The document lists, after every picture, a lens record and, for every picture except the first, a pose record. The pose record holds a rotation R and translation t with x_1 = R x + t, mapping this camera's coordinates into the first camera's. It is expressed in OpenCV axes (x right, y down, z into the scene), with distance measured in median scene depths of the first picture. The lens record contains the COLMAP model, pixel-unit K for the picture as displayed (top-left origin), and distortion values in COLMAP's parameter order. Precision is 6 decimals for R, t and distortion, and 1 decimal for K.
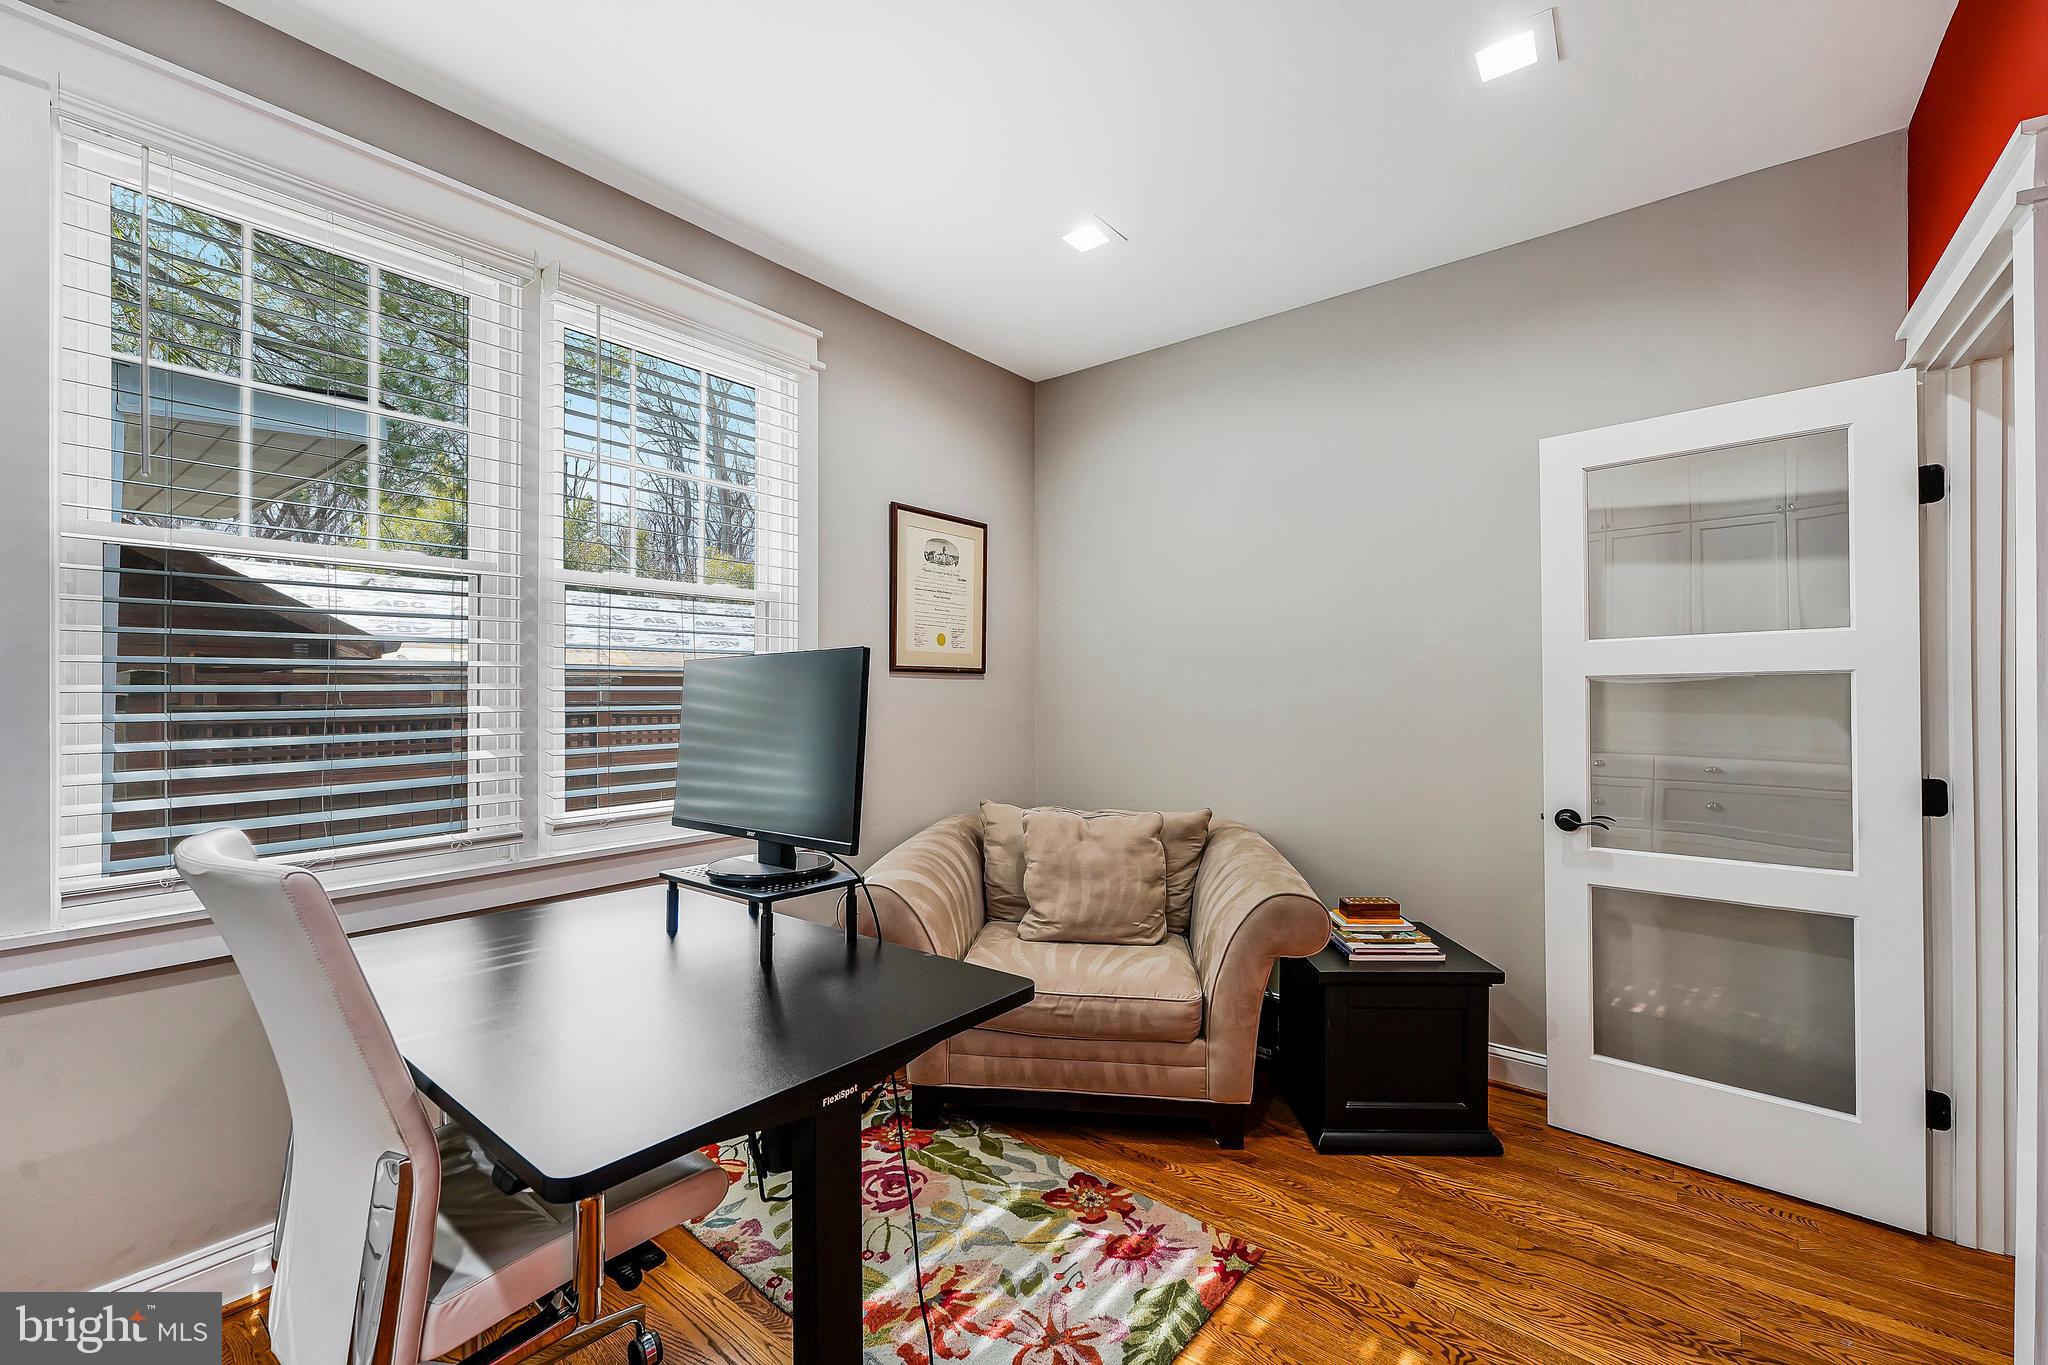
lens RADIAL K [[835.4, 0, 1019.8], [0, 835.4, 696.2], [0, 0, 1]] dist [-0.001198, -0.000018]
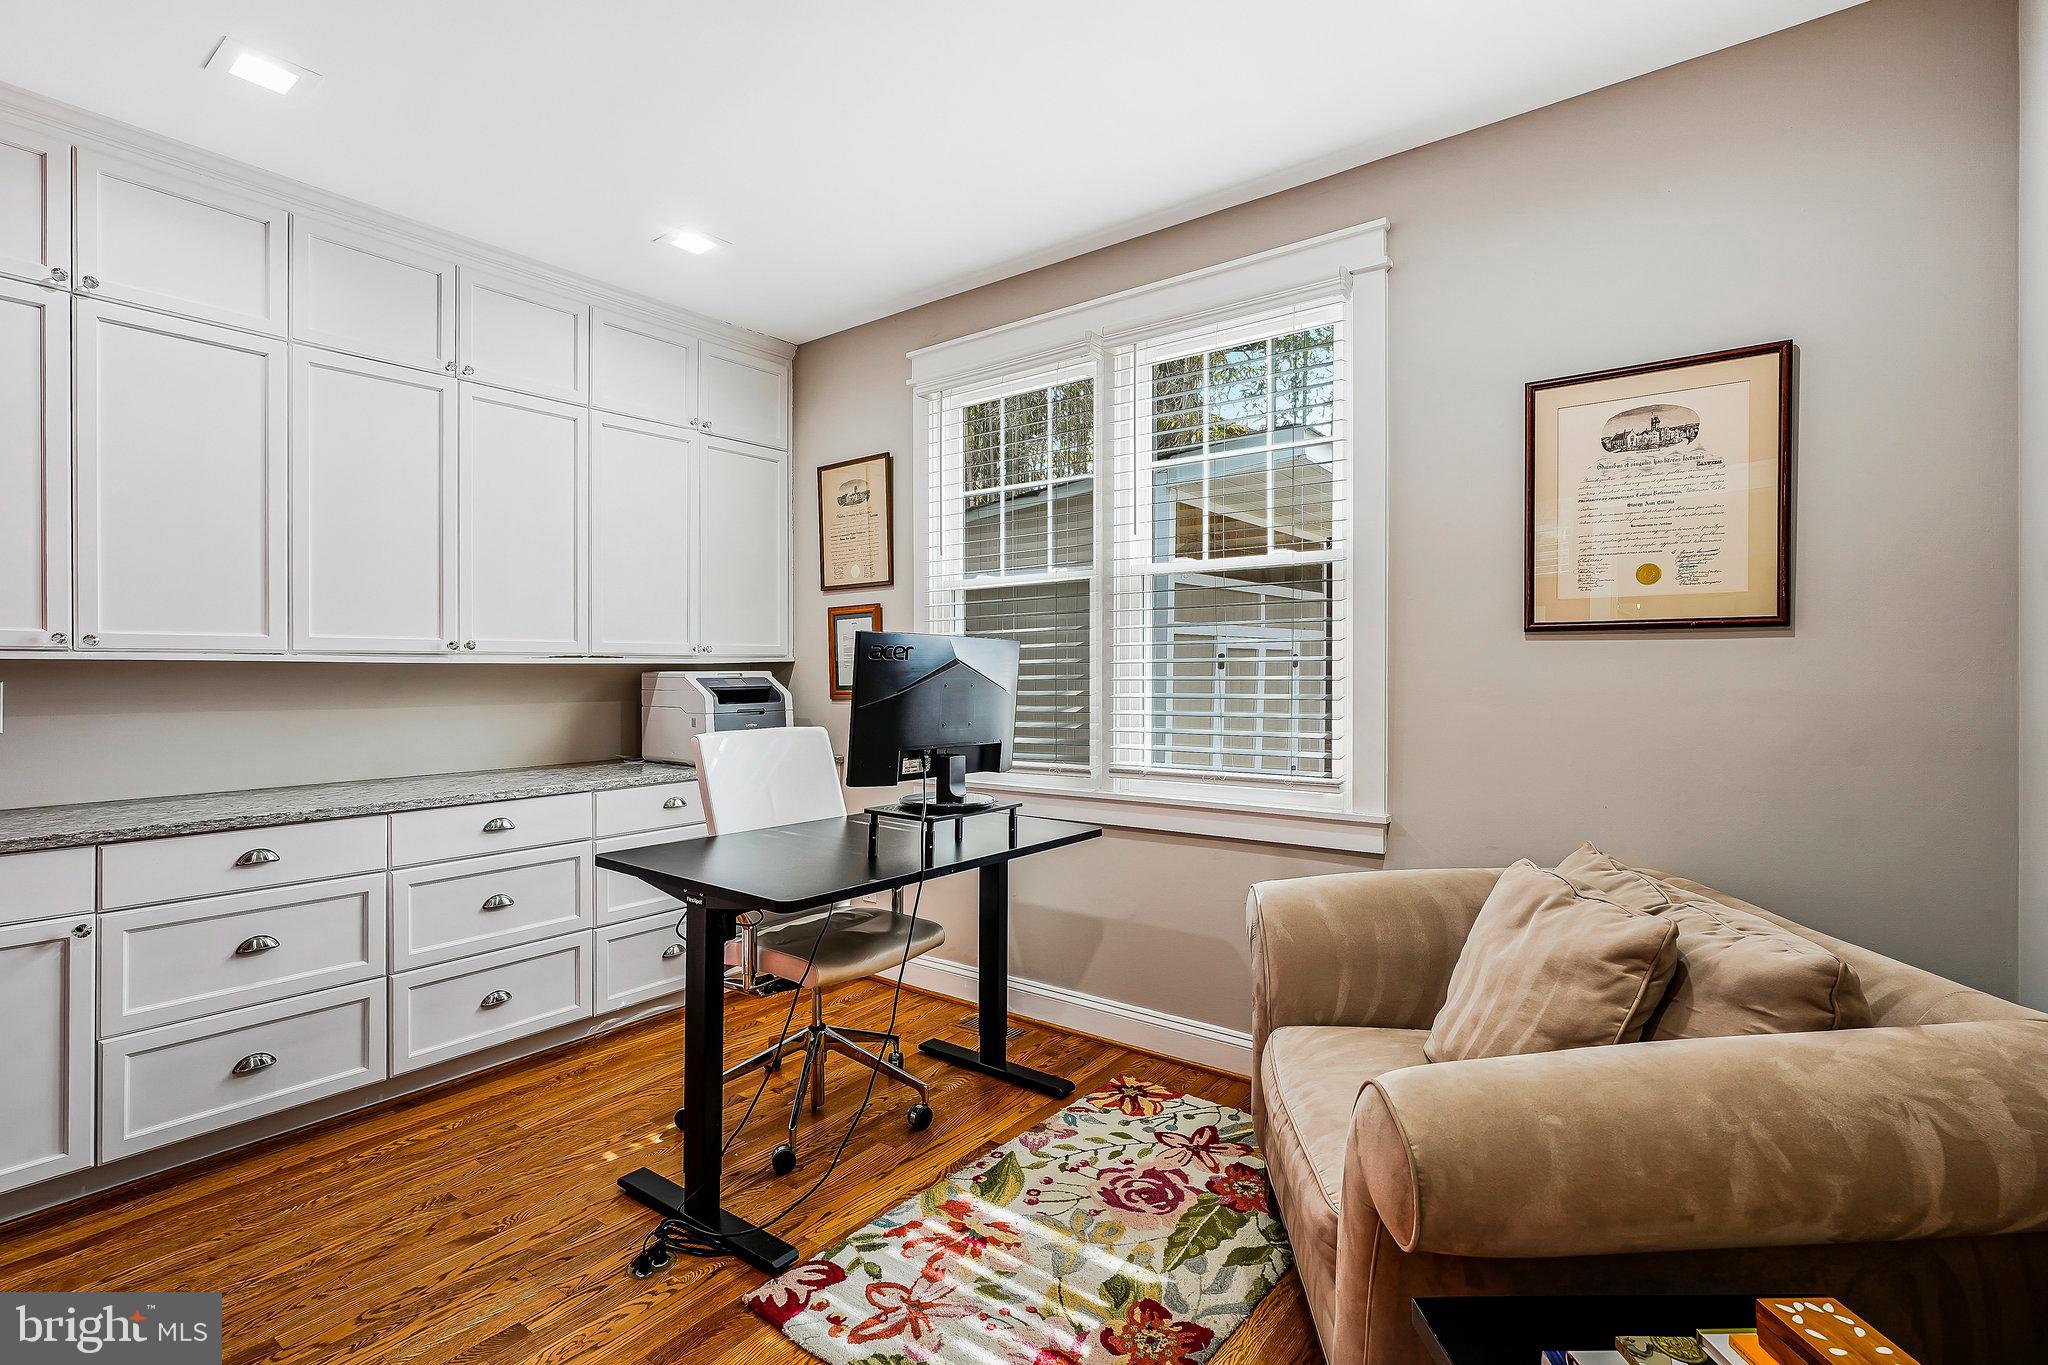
lens RADIAL K [[970.0, 0, 1023.5], [0, 970.0, 669.8], [0, 0, 1]] dist [0.000086, 0.000703]
pose [[0.028119, 0.005834, -0.999588, 0.937769], [0.000195, 0.999983, 0.005842, -0.005610], [0.999605, -0.000359, 0.028117, 0.848621]]
